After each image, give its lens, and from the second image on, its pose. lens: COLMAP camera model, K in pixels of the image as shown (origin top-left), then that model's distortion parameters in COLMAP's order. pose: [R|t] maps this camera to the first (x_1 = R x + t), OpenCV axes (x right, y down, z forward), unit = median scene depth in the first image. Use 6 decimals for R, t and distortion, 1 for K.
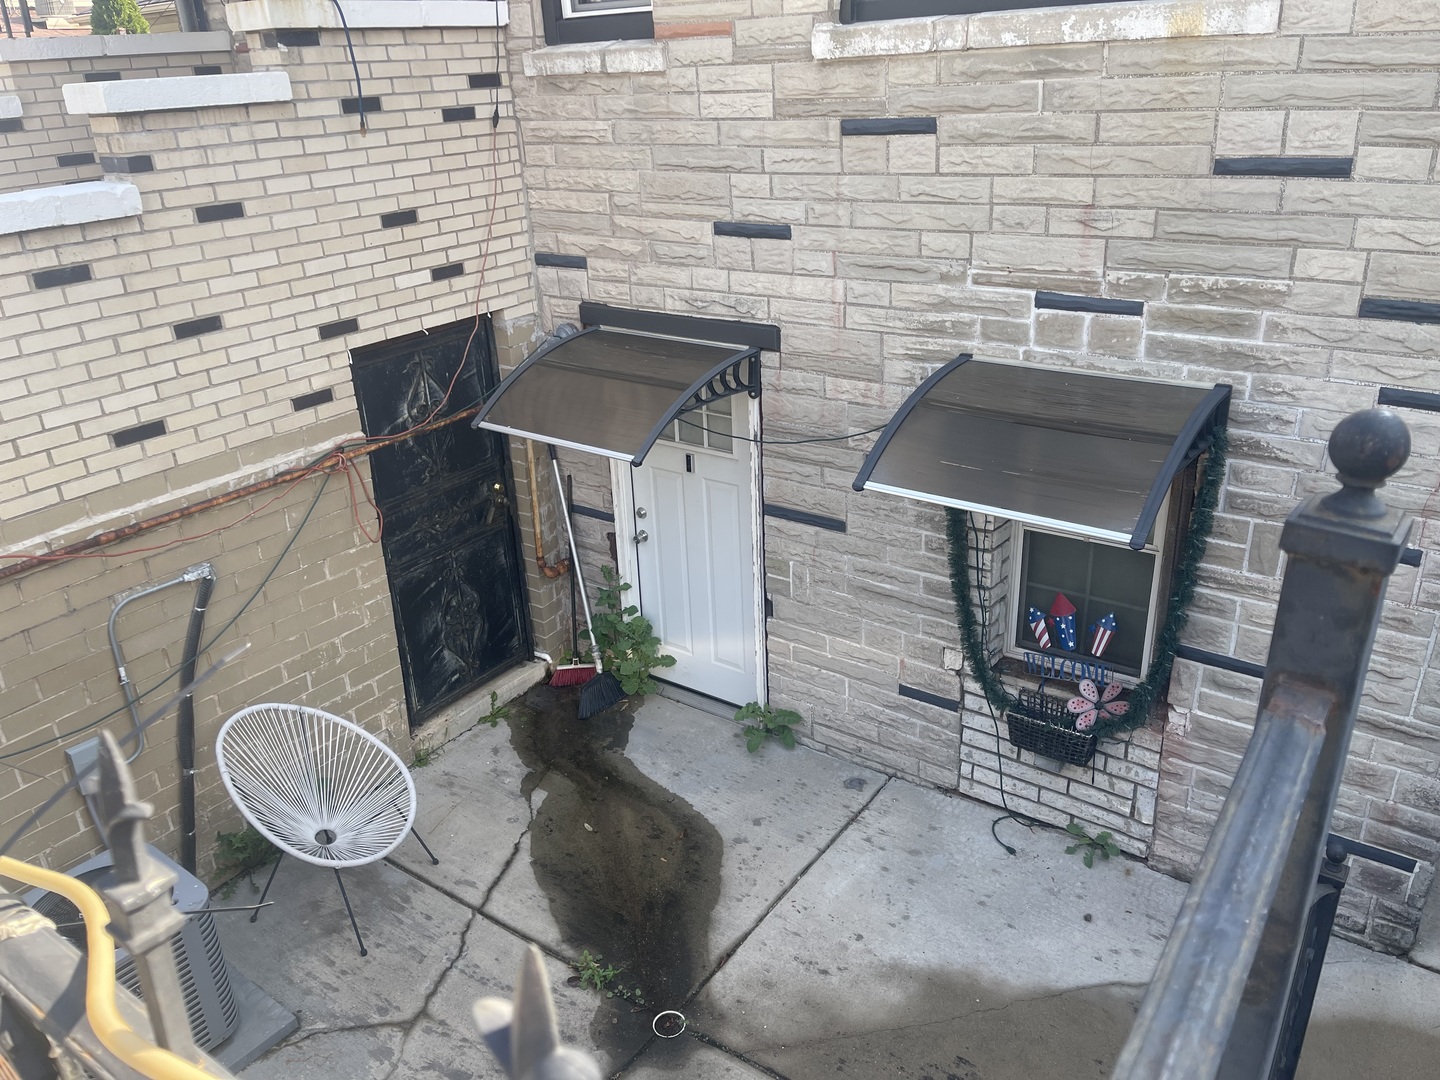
lens RADIAL K [[1086.0, 0, 711.1], [0, 1086.0, 537.0], [0, 0, 1]] dist [0.068514, -0.090195]
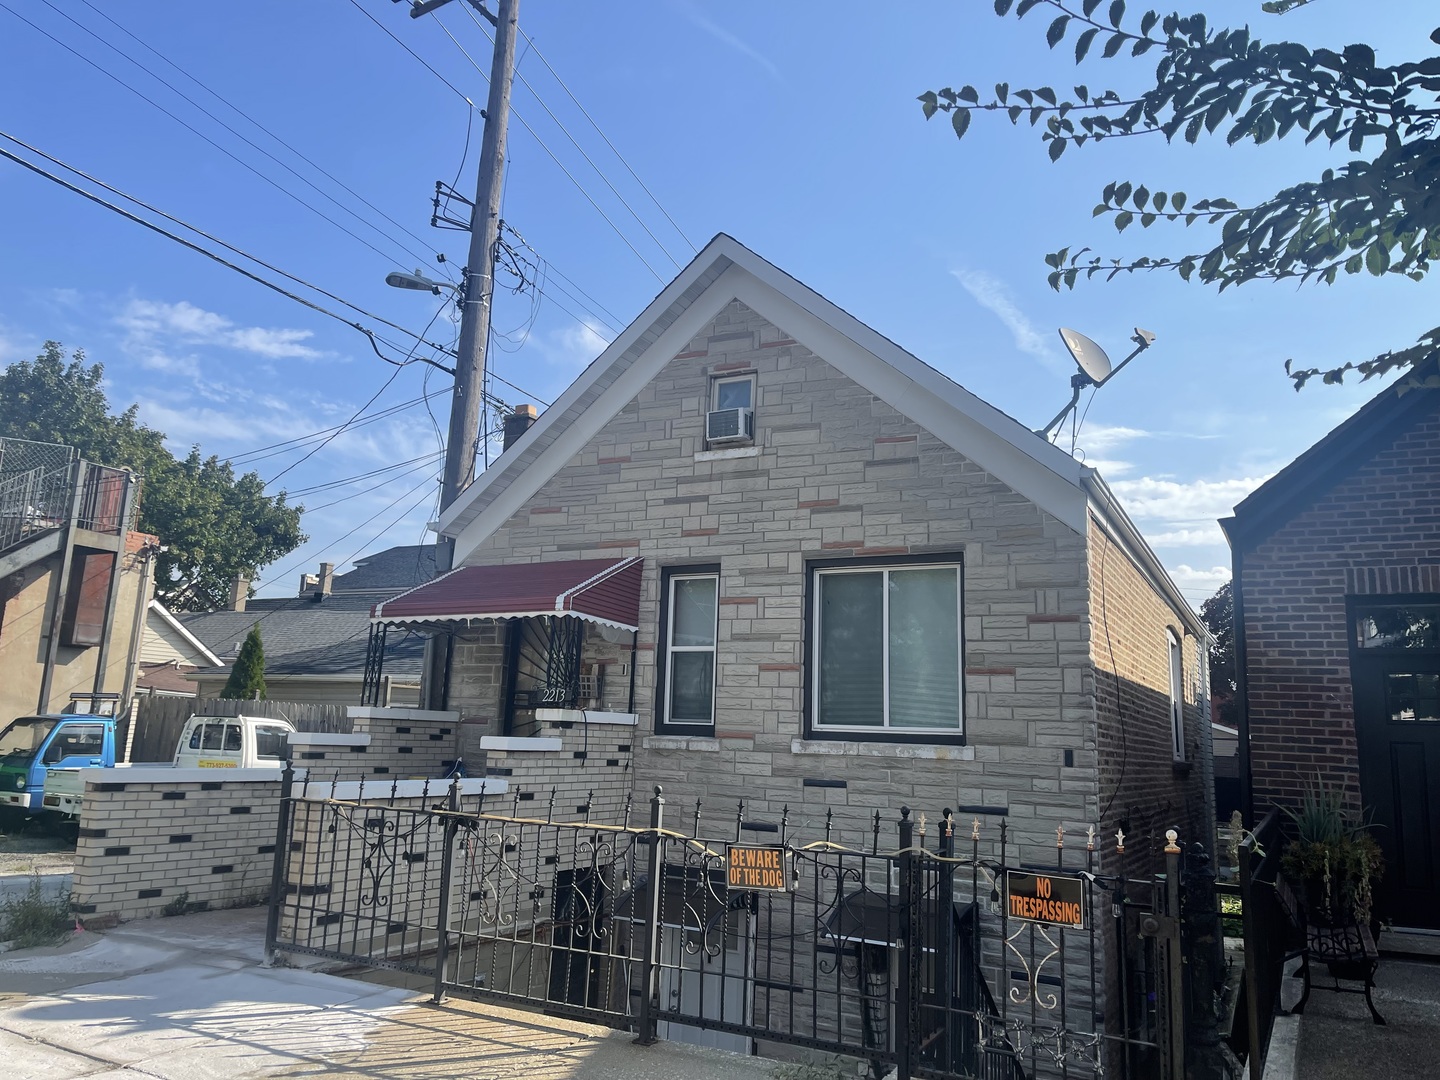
lens RADIAL K [[1086.0, 0, 713.2], [0, 1086.0, 529.7], [0, 0, 1]] dist [0.068514, -0.090195]
pose [[0.988023, 0.108678, 0.109545, -0.362244], [-0.027121, 0.821164, -0.570047, 0.475976], [-0.151906, 0.560249, 0.814276, -1.073729]]
